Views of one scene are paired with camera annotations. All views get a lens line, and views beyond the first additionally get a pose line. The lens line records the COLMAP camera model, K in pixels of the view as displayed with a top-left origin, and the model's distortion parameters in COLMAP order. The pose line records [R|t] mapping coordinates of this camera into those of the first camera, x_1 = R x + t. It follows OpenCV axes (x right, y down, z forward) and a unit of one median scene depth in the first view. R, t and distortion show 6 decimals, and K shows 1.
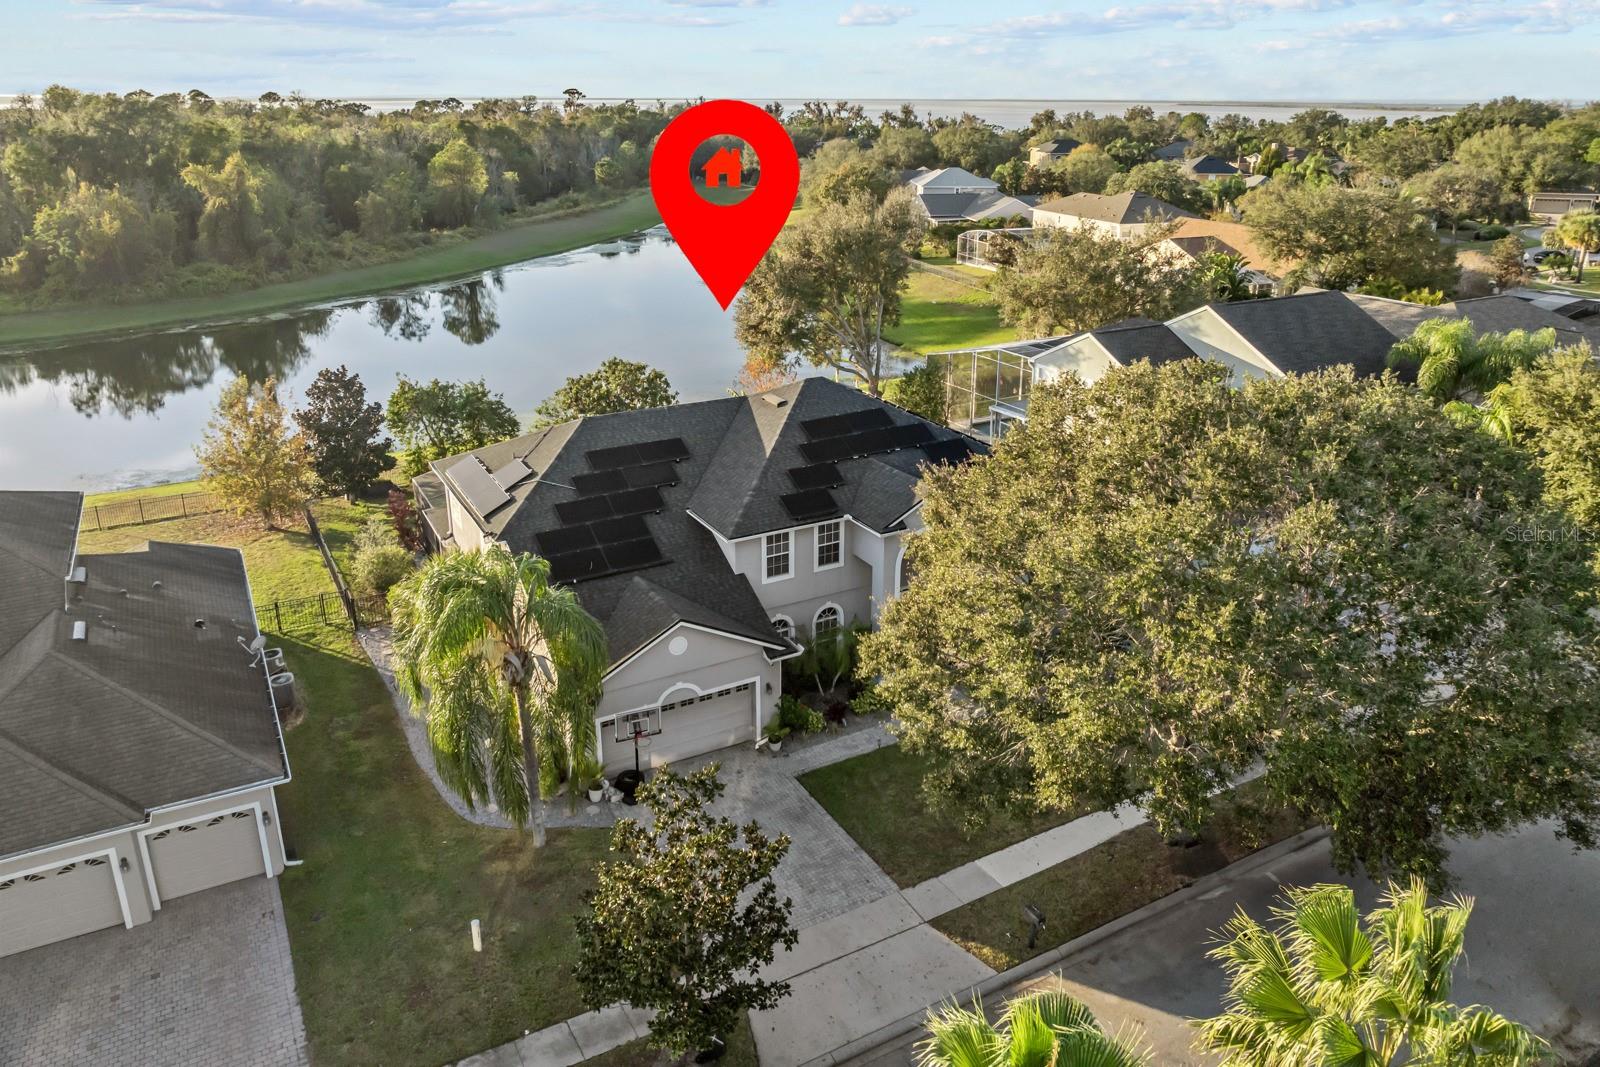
lens RADIAL K [[1119.3, 0, 805.0], [0, 1119.3, 462.8], [0, 0, 1]] dist [-0.032137, -0.002644]
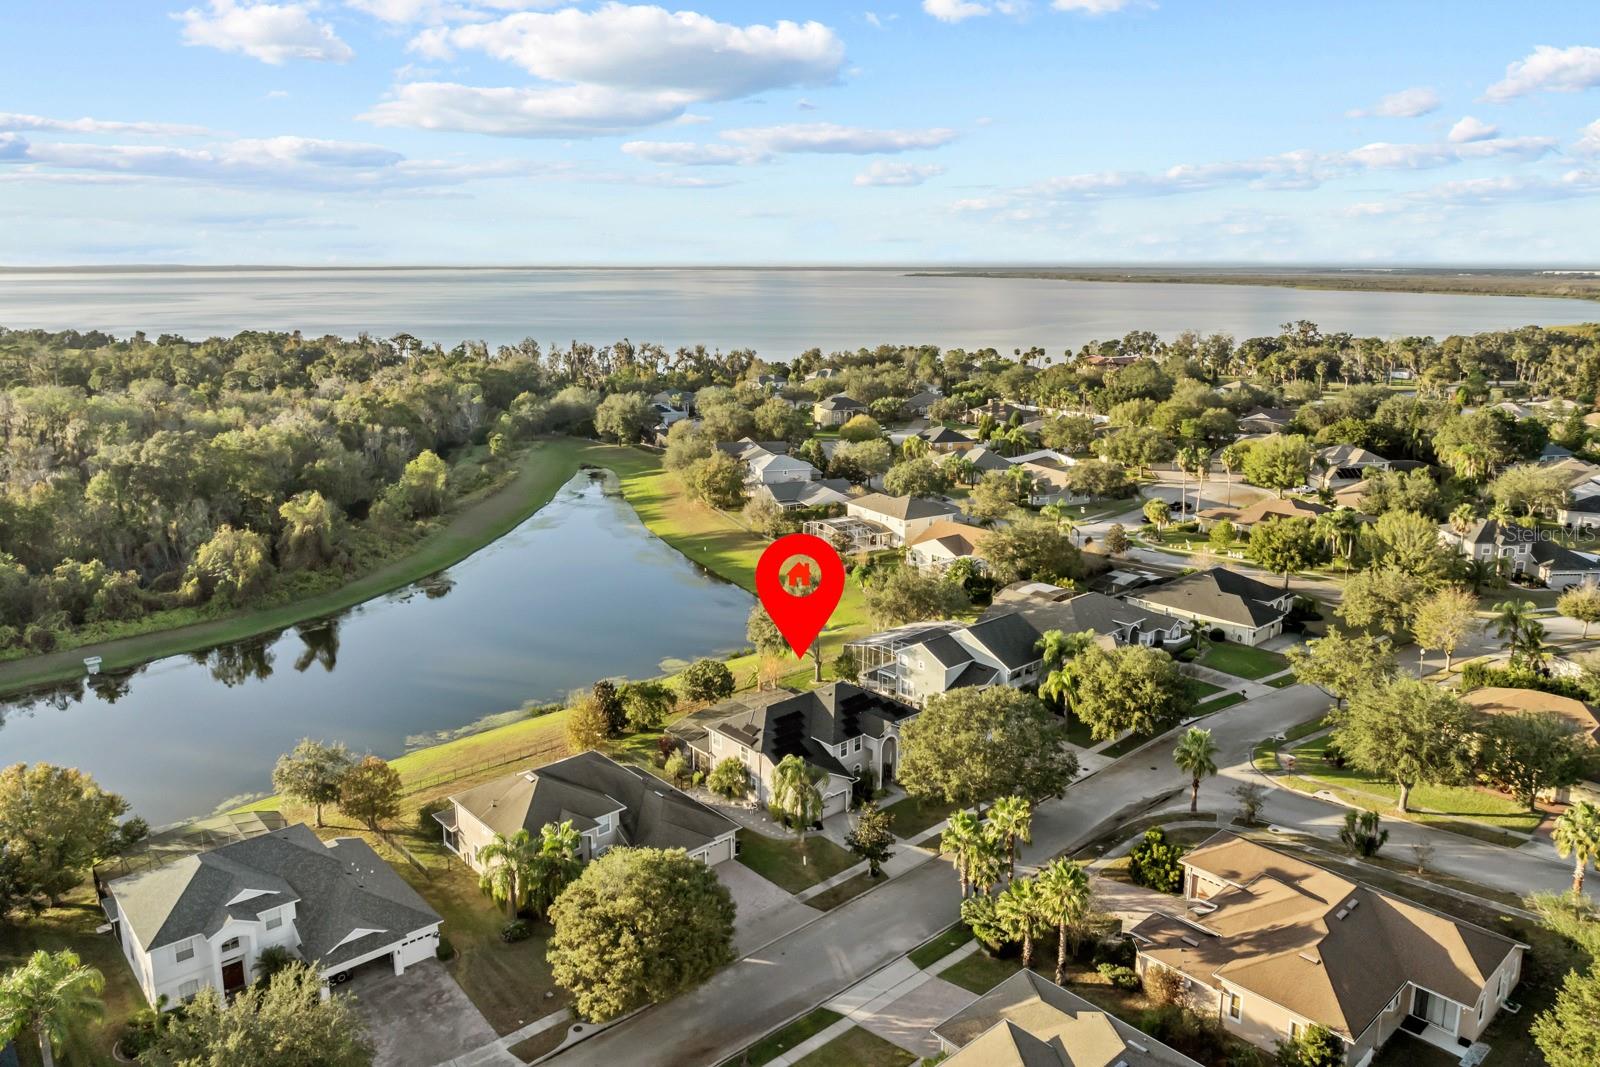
lens RADIAL K [[1119.3, 0, 805.0], [0, 1119.3, 462.8], [0, 0, 1]] dist [-0.032137, -0.002644]
pose [[0.975575, -0.040339, 0.215930, -0.741787], [0.070660, 0.988378, -0.134599, -0.283551], [-0.207991, 0.146569, 0.967087, -2.015031]]
